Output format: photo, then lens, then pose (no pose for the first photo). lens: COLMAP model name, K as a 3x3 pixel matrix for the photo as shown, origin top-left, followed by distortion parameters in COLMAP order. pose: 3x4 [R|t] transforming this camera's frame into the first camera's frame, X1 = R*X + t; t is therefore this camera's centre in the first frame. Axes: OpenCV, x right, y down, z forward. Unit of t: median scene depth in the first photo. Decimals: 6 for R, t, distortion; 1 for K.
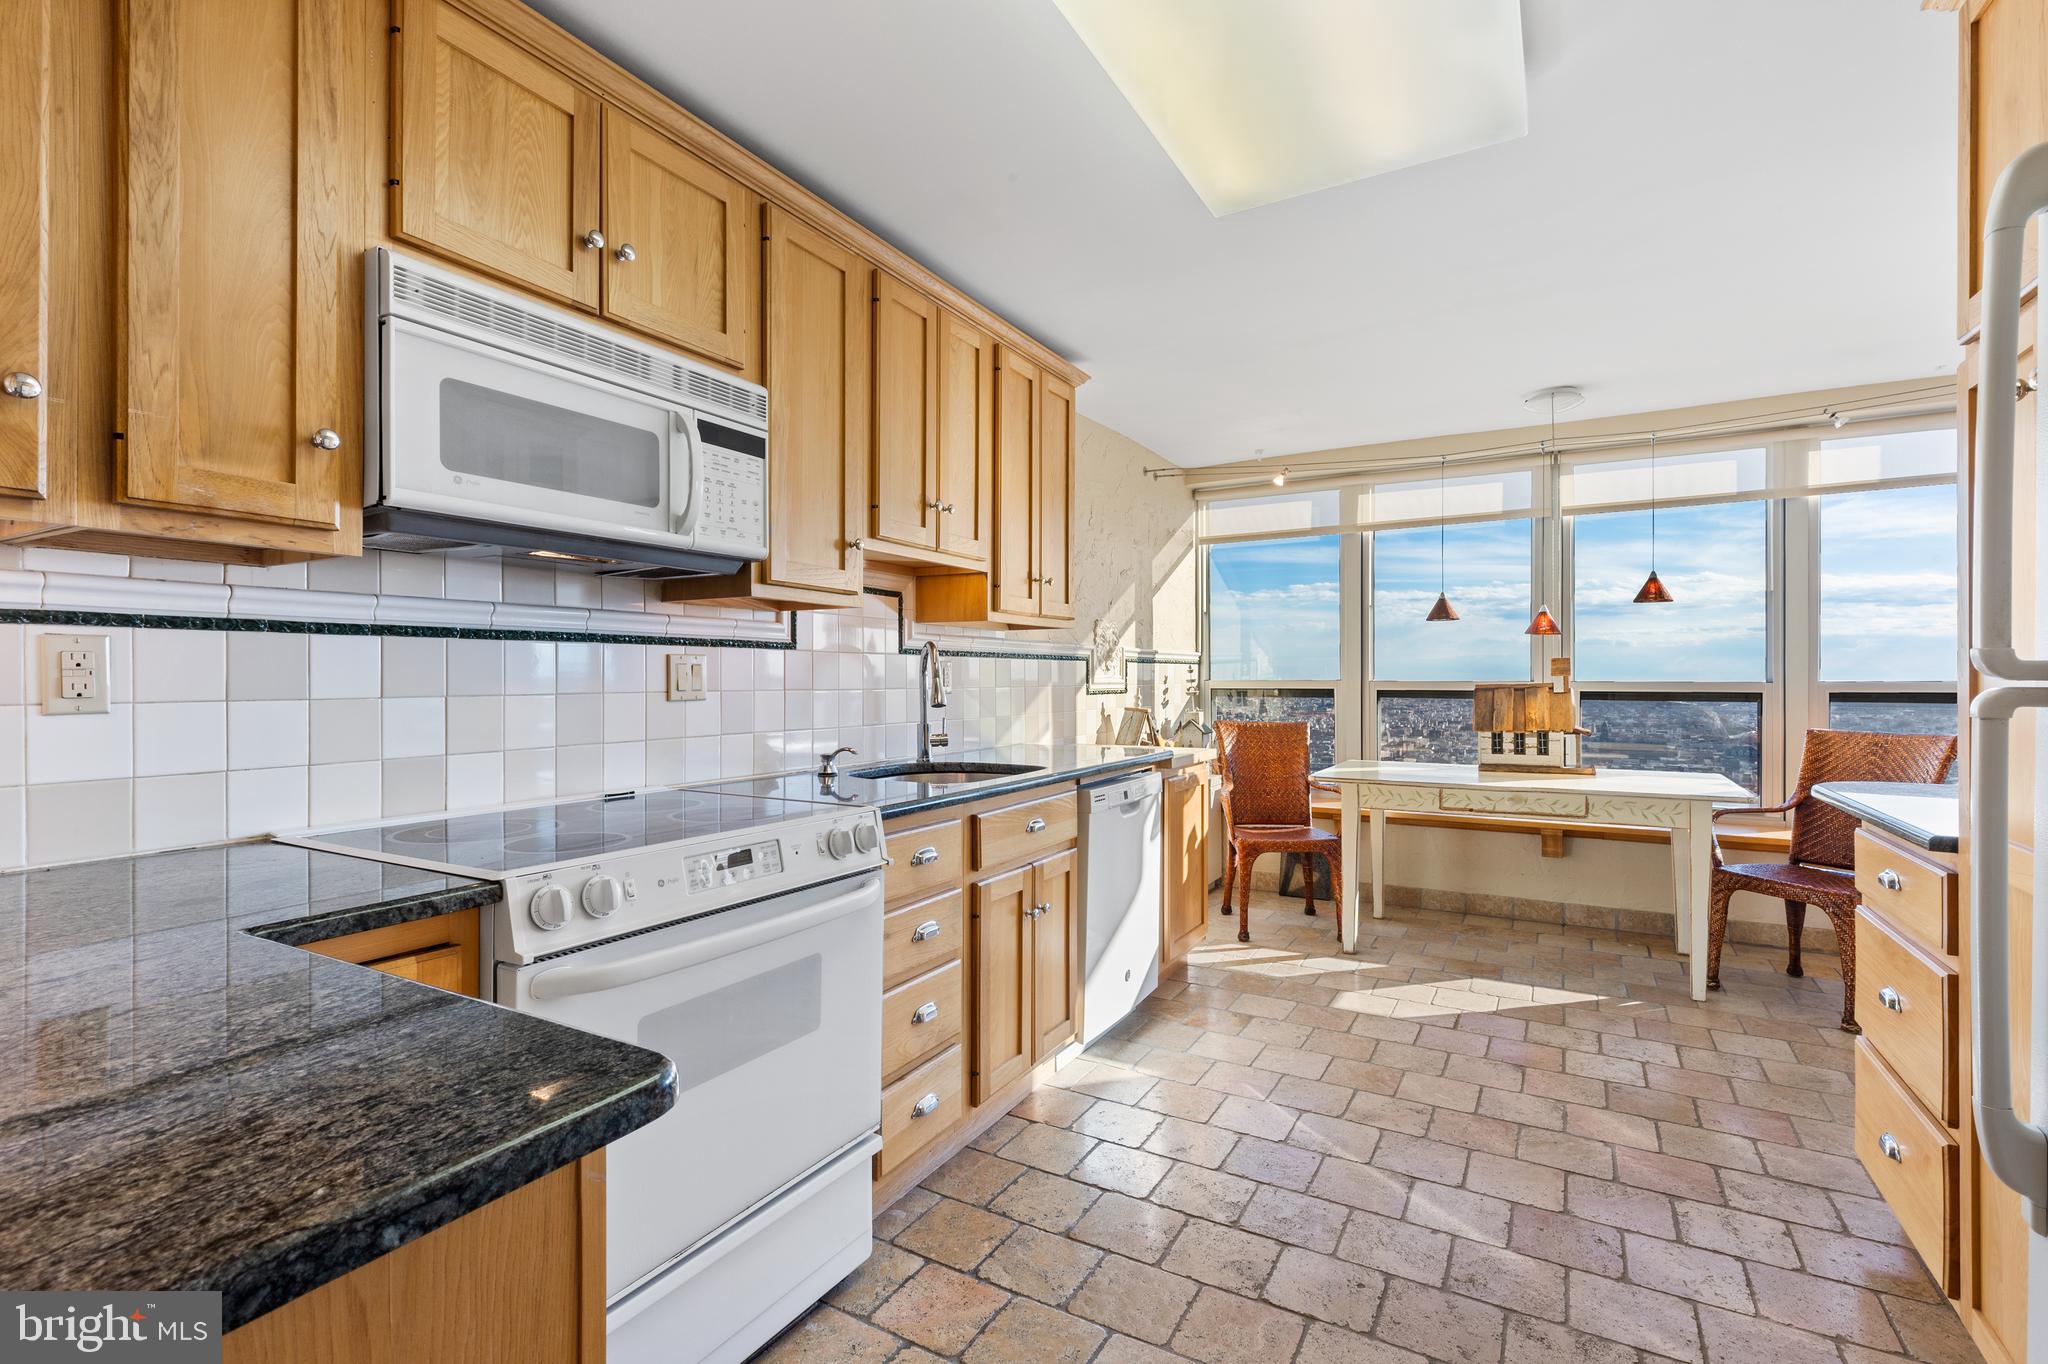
lens RADIAL K [[915.9, 0, 1037.1], [0, 915.9, 677.0], [0, 0, 1]] dist [0.002501, -0.000734]
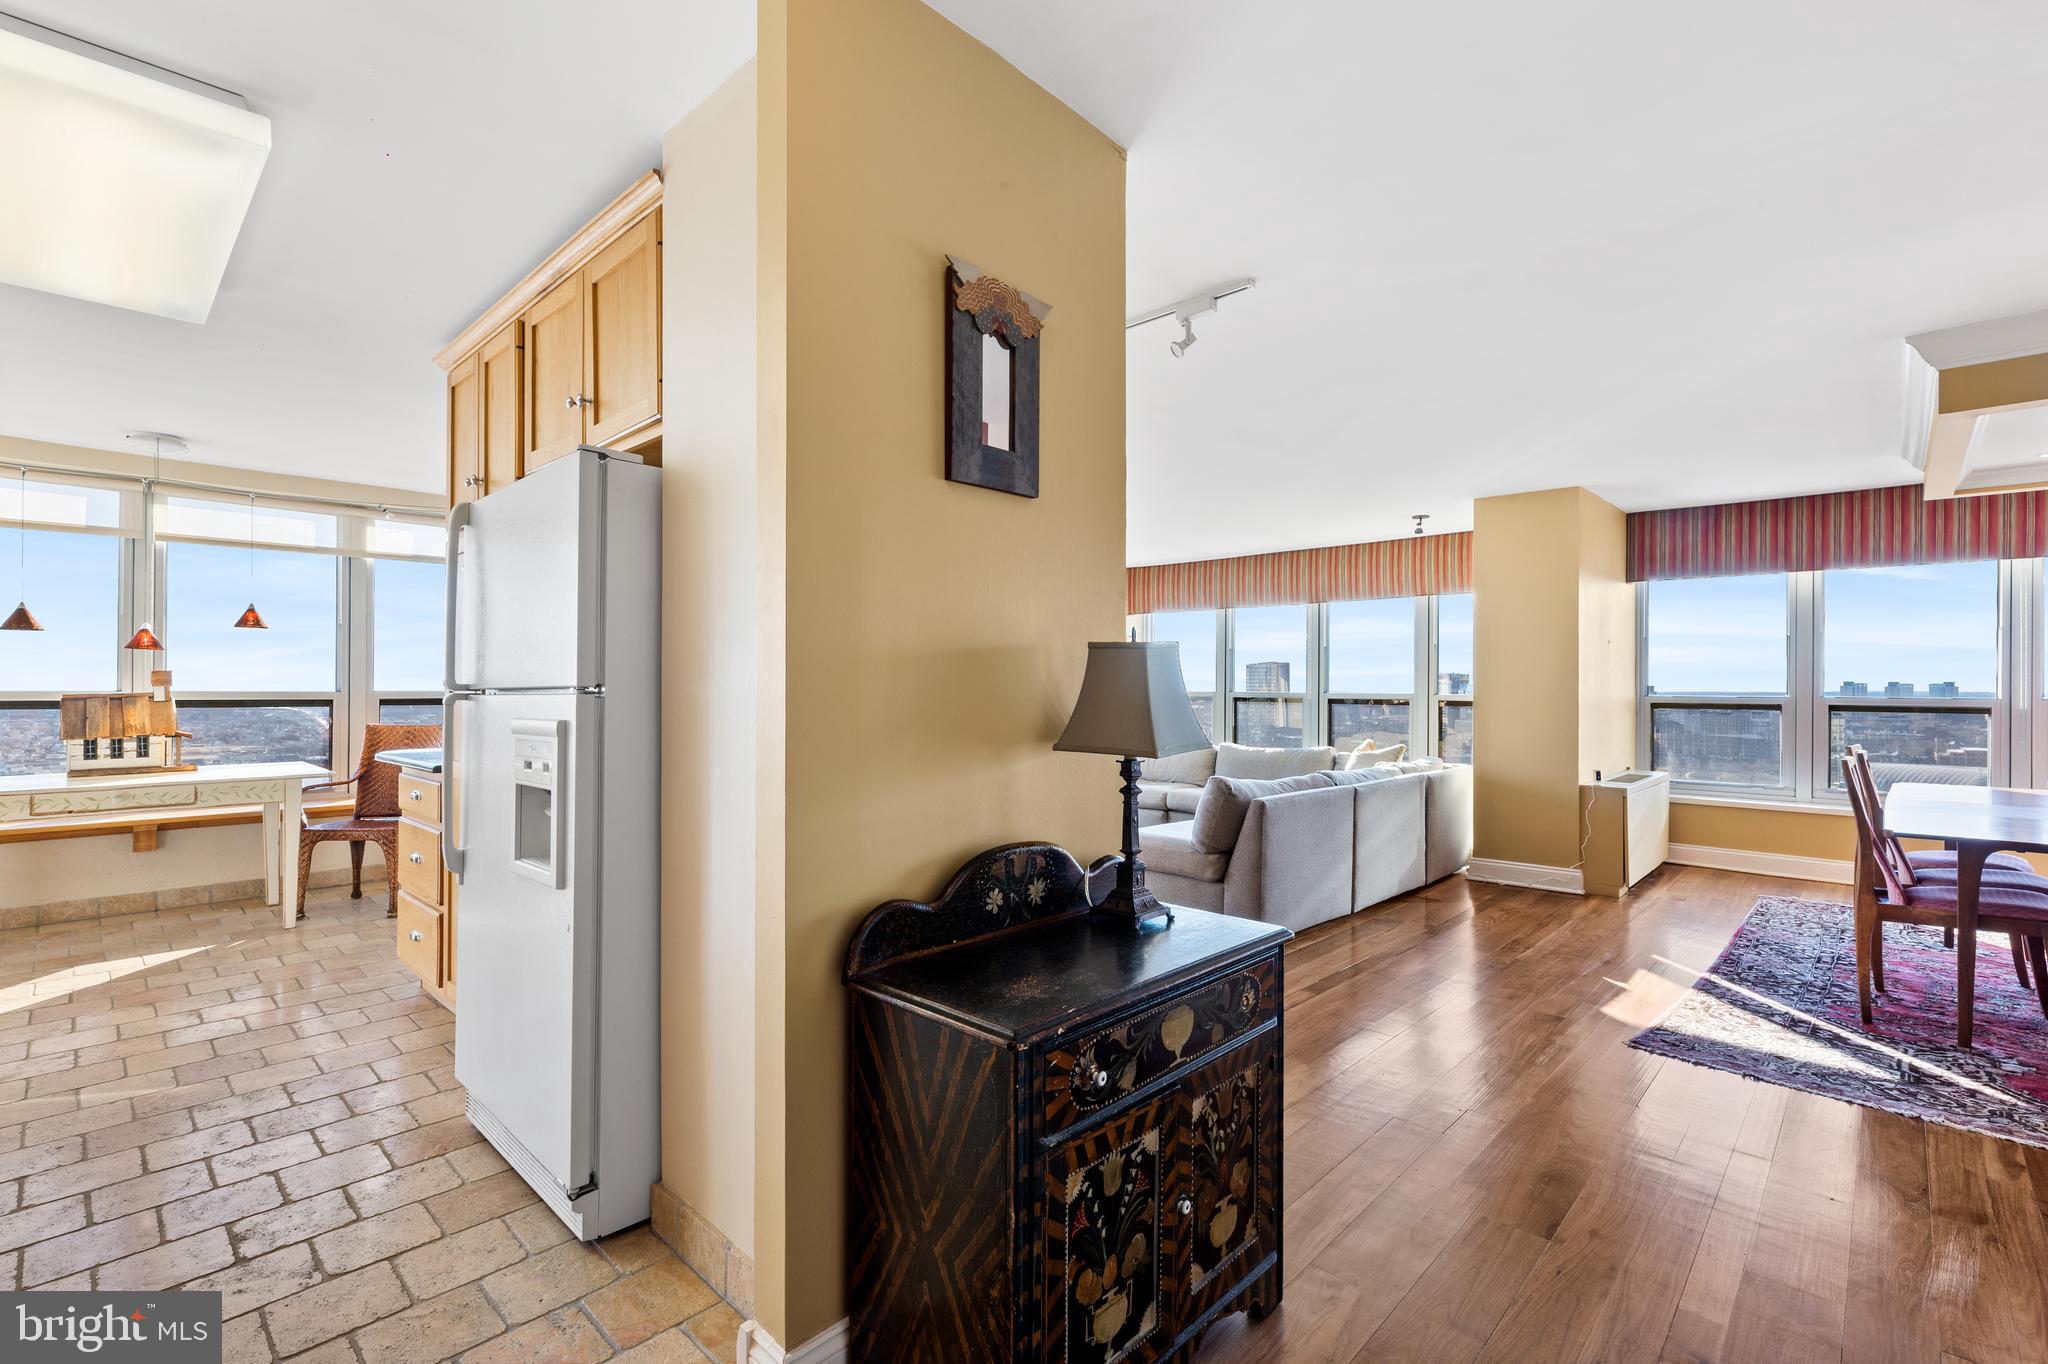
lens RADIAL K [[915.9, 0, 1026.3], [0, 915.9, 687.4], [0, 0, 1]] dist [0.002501, -0.000734]
pose [[0.234758, 0.004649, 0.972043, -0.315884], [-0.004596, 0.999983, -0.003672, -0.000808], [-0.972043, -0.003605, 0.234775, -0.344826]]
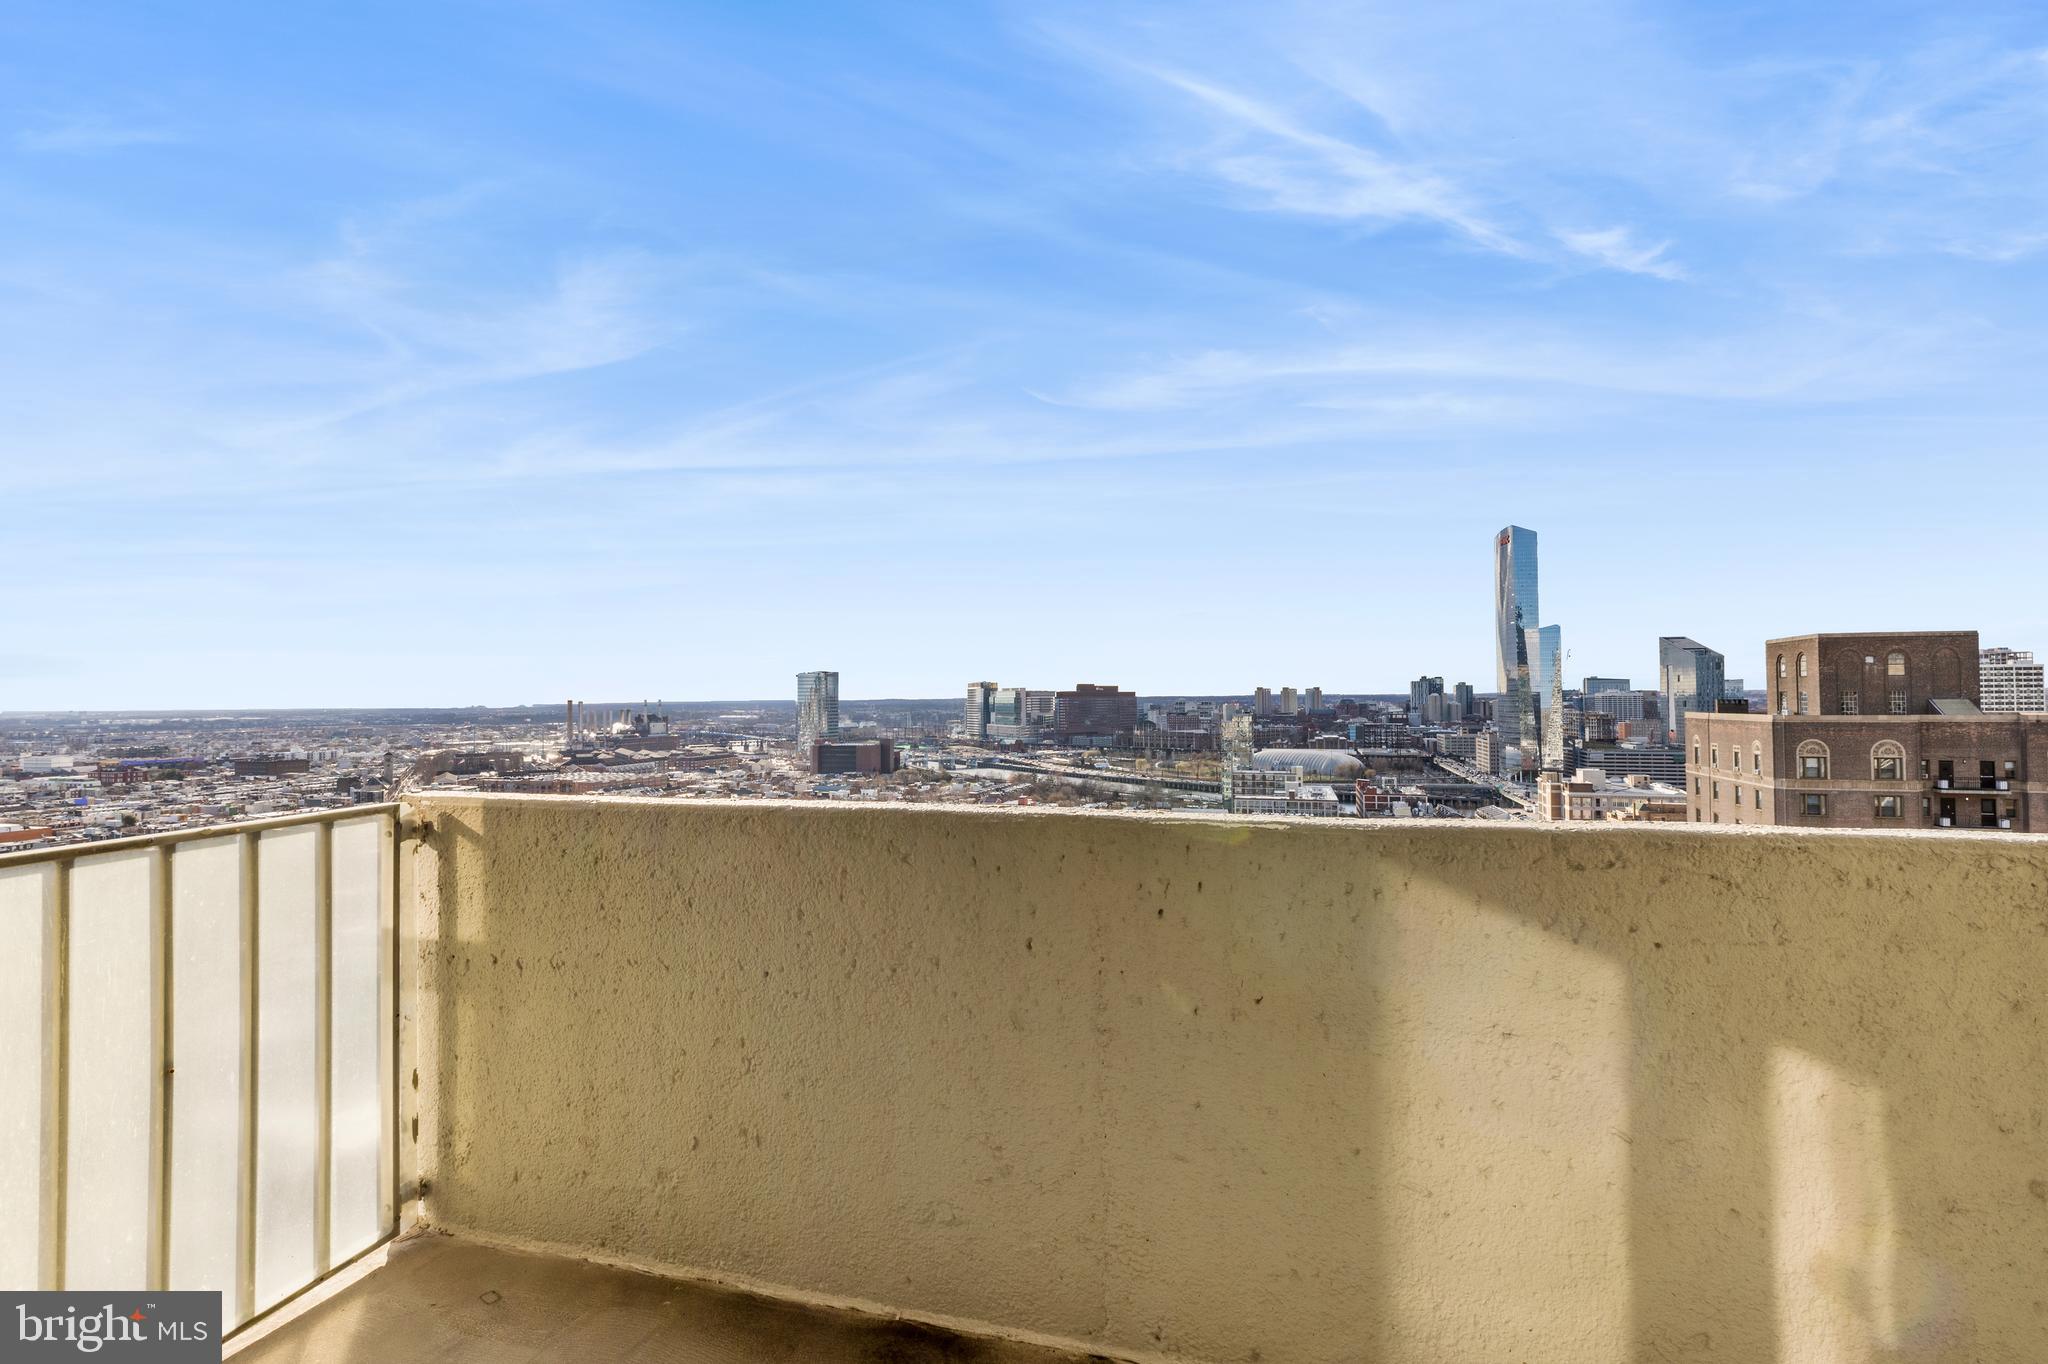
lens RADIAL K [[915.9, 0, 1019.6], [0, 915.9, 683.7], [0, 0, 1]] dist [0.002501, -0.000734]
pose [[-0.236673, 0.017121, 0.971438, 0.493730], [0.005895, 0.999852, -0.016186, -0.001550], [-0.971571, 0.001896, -0.236739, -0.653589]]
